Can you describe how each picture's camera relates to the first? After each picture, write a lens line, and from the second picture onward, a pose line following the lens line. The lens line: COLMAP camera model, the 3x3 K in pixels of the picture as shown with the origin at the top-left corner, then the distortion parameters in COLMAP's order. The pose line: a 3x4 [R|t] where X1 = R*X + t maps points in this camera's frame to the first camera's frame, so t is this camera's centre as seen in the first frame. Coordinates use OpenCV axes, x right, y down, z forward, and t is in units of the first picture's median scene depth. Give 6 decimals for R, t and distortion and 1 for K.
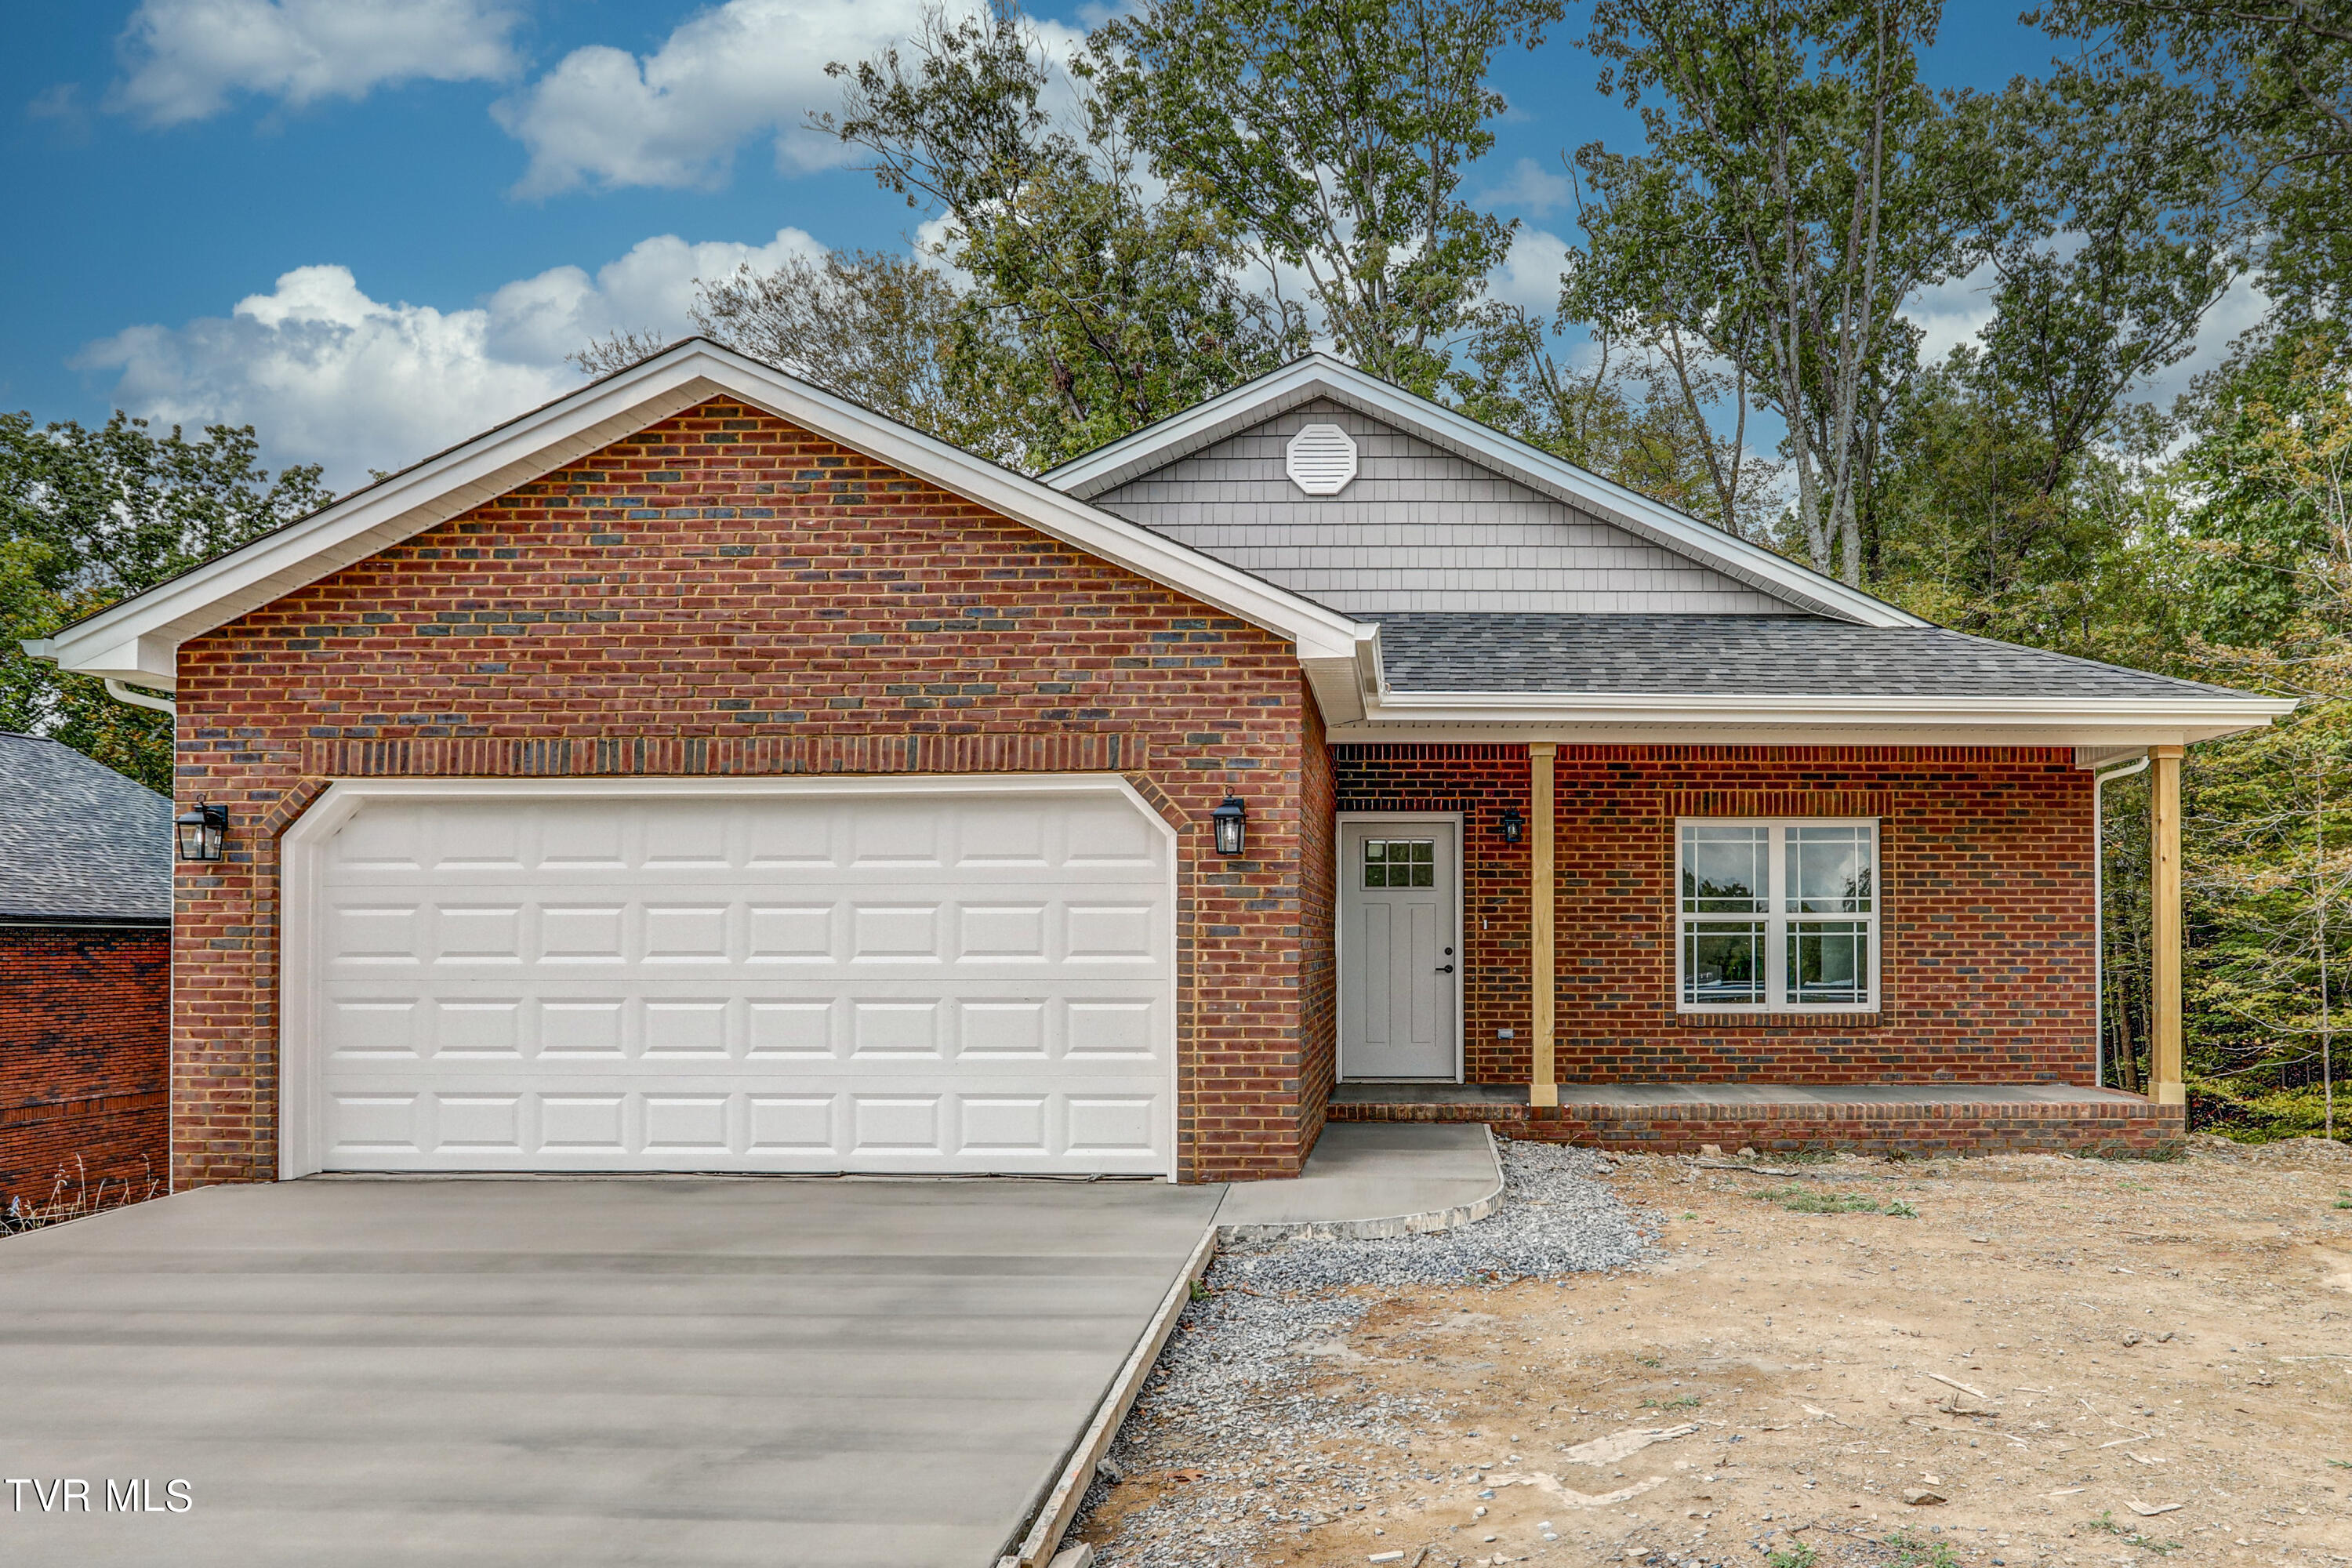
lens RADIAL K [[1465.2, 0, 1317.5], [0, 1465.2, 925.4], [0, 0, 1]] dist [-0.036359, 0.015174]
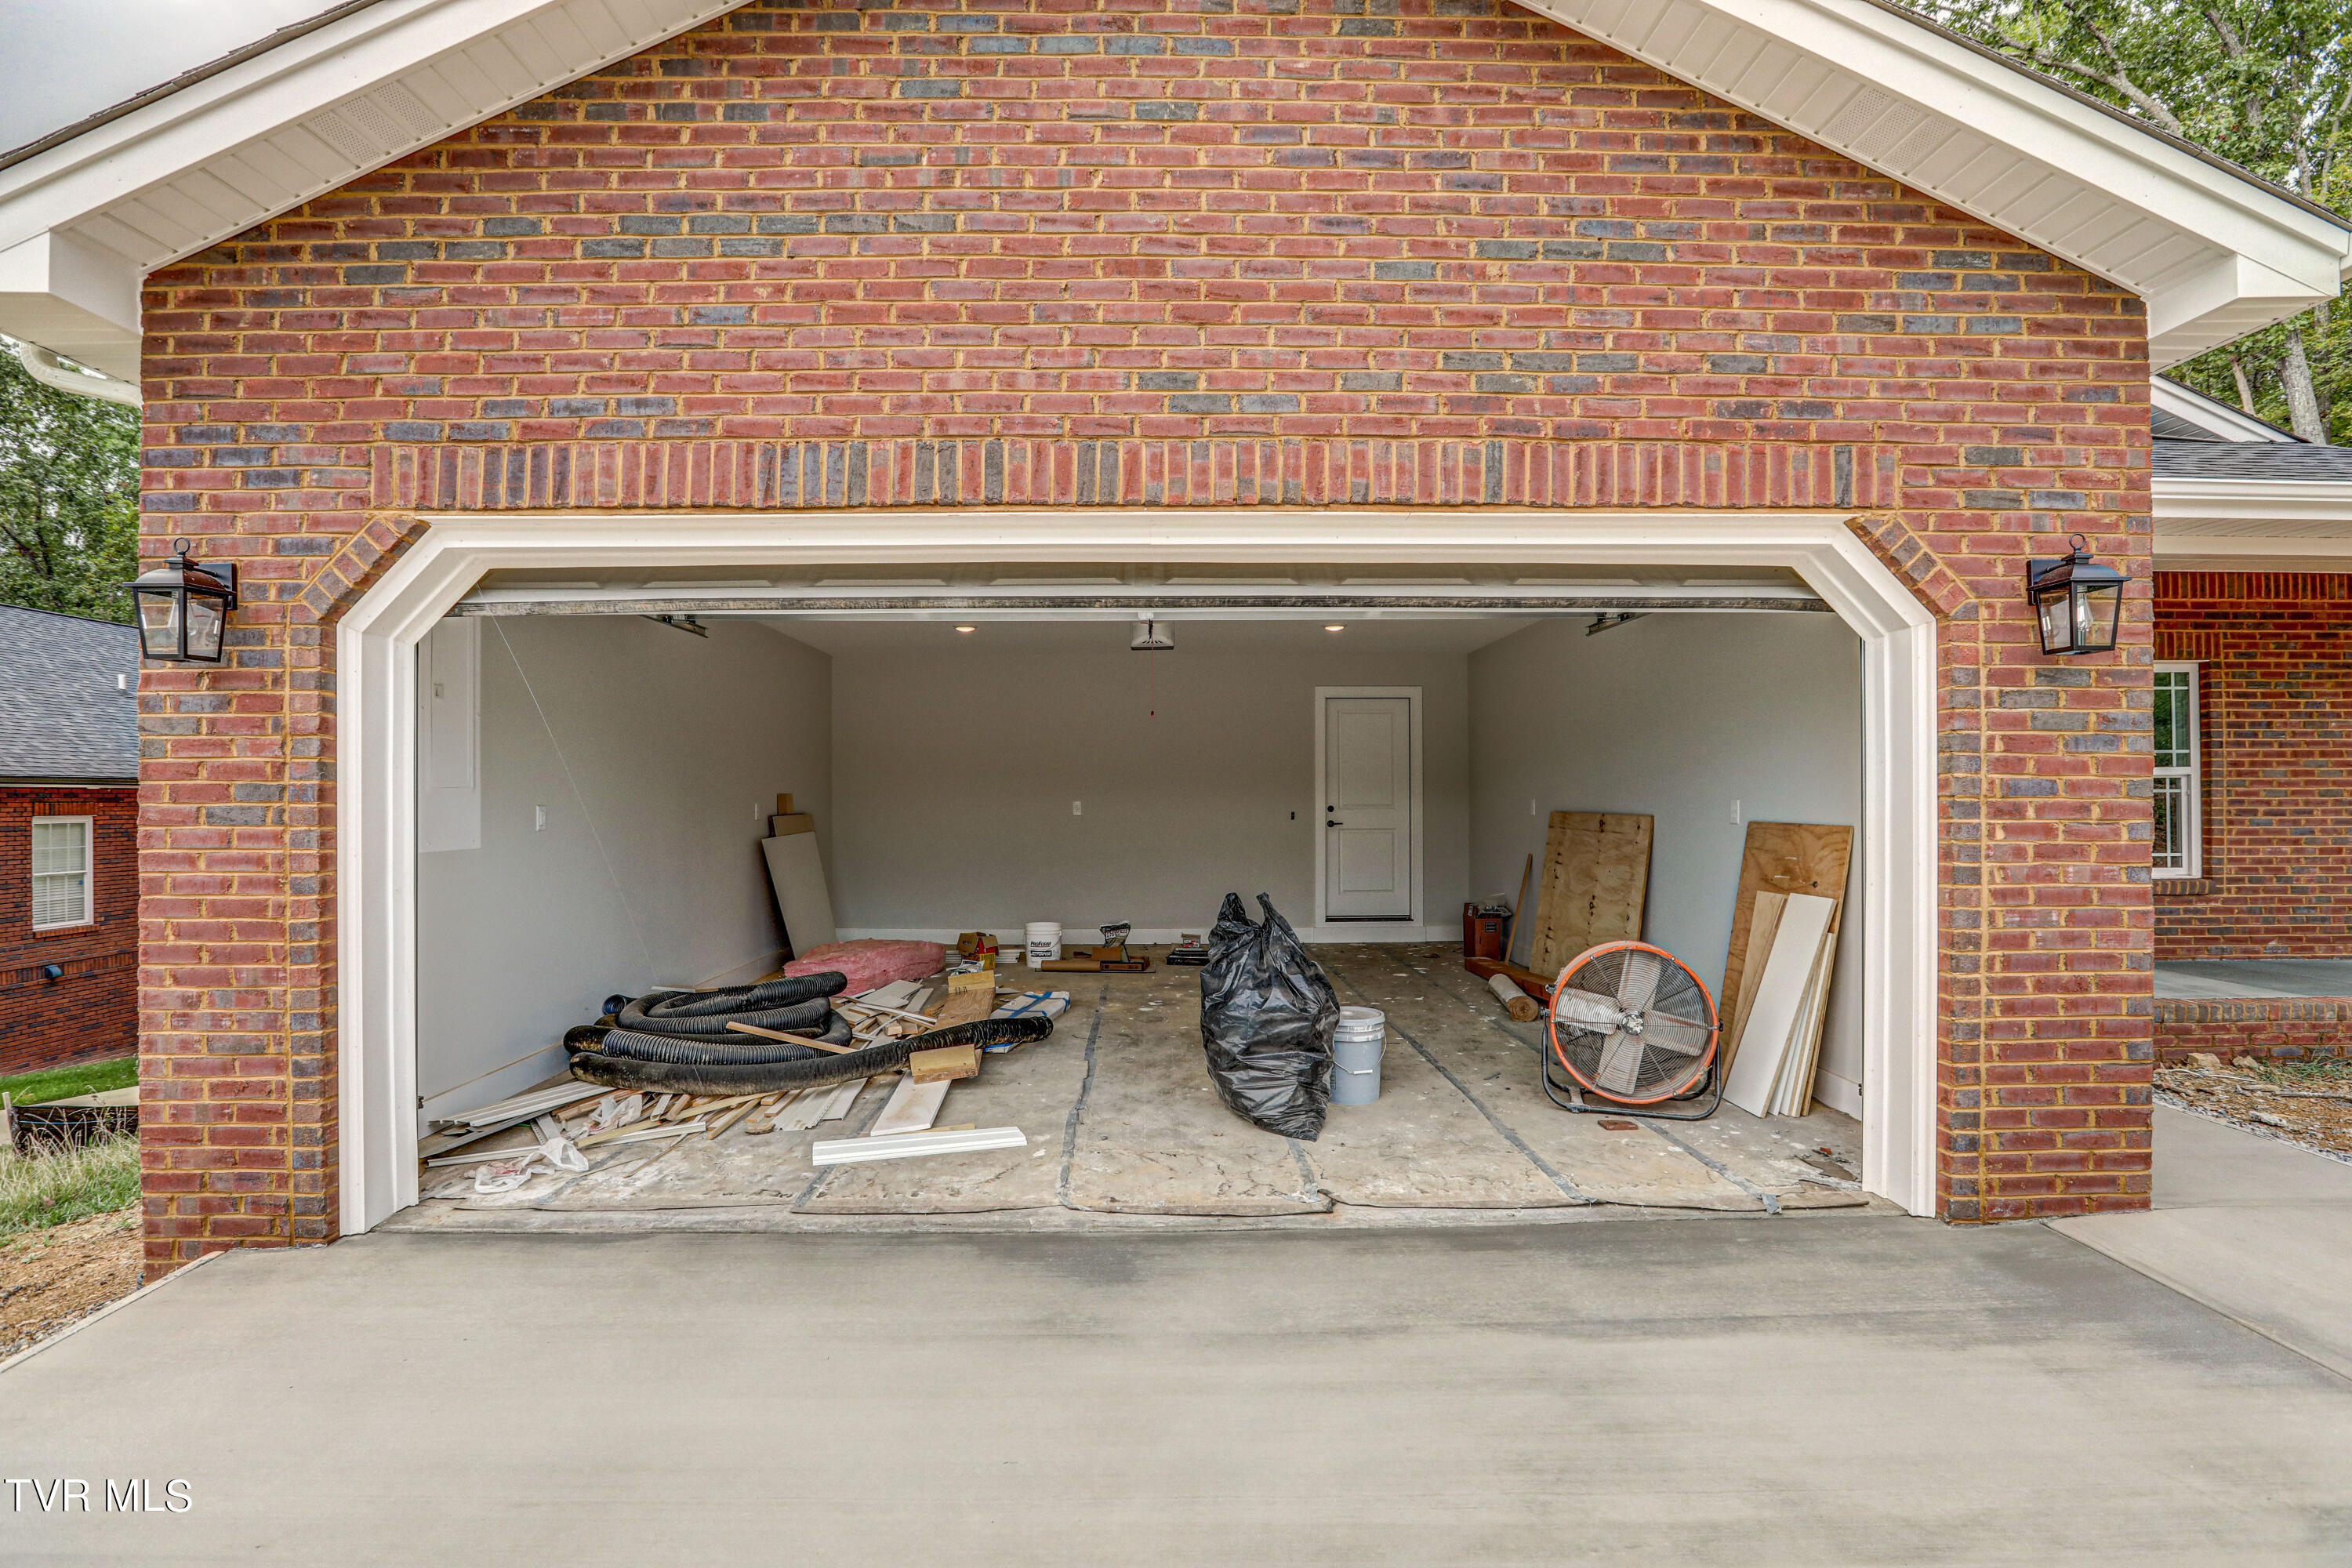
lens RADIAL K [[1063.3, 0, 1173.9], [0, 1063.3, 799.9], [0, 0, 1]] dist [-0.043349, 0.010715]
pose [[0.999450, -0.002105, 0.033083, -0.410416], [0.001642, 0.999900, 0.014021, 0.002174], [-0.033109, -0.013959, 0.999354, 0.592319]]
